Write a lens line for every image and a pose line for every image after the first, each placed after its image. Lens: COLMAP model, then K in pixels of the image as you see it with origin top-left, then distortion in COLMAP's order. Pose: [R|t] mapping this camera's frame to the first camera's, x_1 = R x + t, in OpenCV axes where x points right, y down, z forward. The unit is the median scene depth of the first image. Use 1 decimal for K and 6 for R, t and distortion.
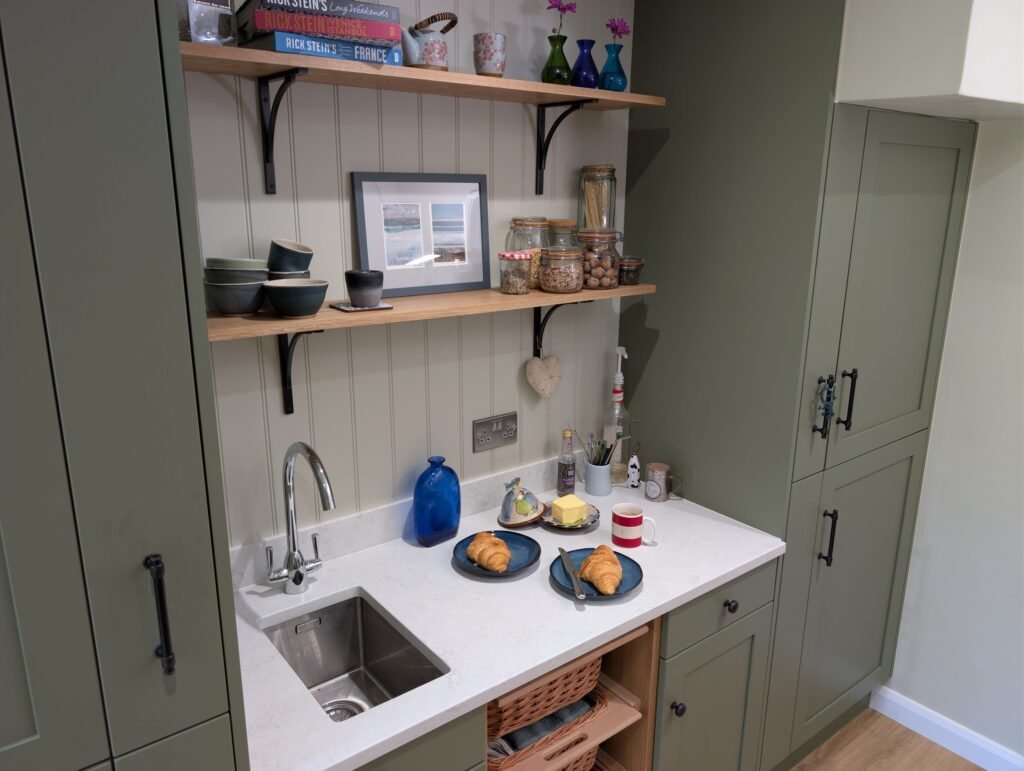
lens RADIAL K [[737.9, 0, 510.4], [0, 737.9, 383.5], [0, 0, 1]] dist [0.017513, -0.018579]
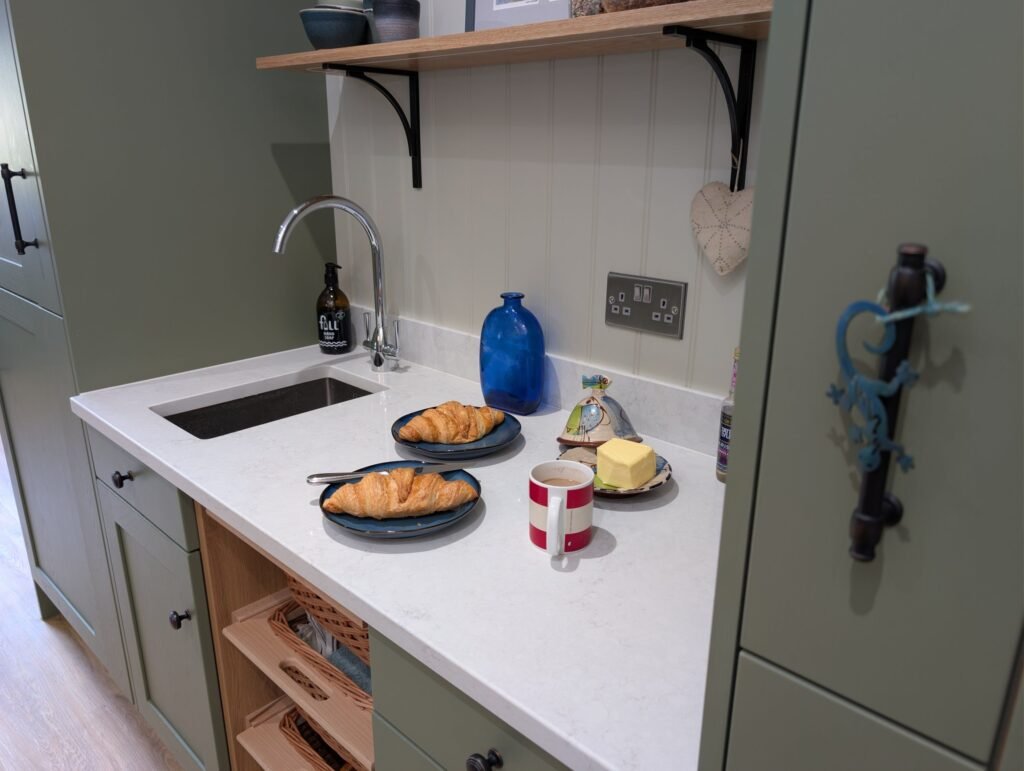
lens RADIAL K [[737.9, 0, 511.3], [0, 737.9, 384.9], [0, 0, 1]] dist [0.017513, -0.018579]
pose [[0.148680, 0.309556, -0.939185, 0.554306], [-0.258918, 0.928795, 0.265143, -0.005602], [0.954387, 0.203751, 0.218243, 0.791680]]
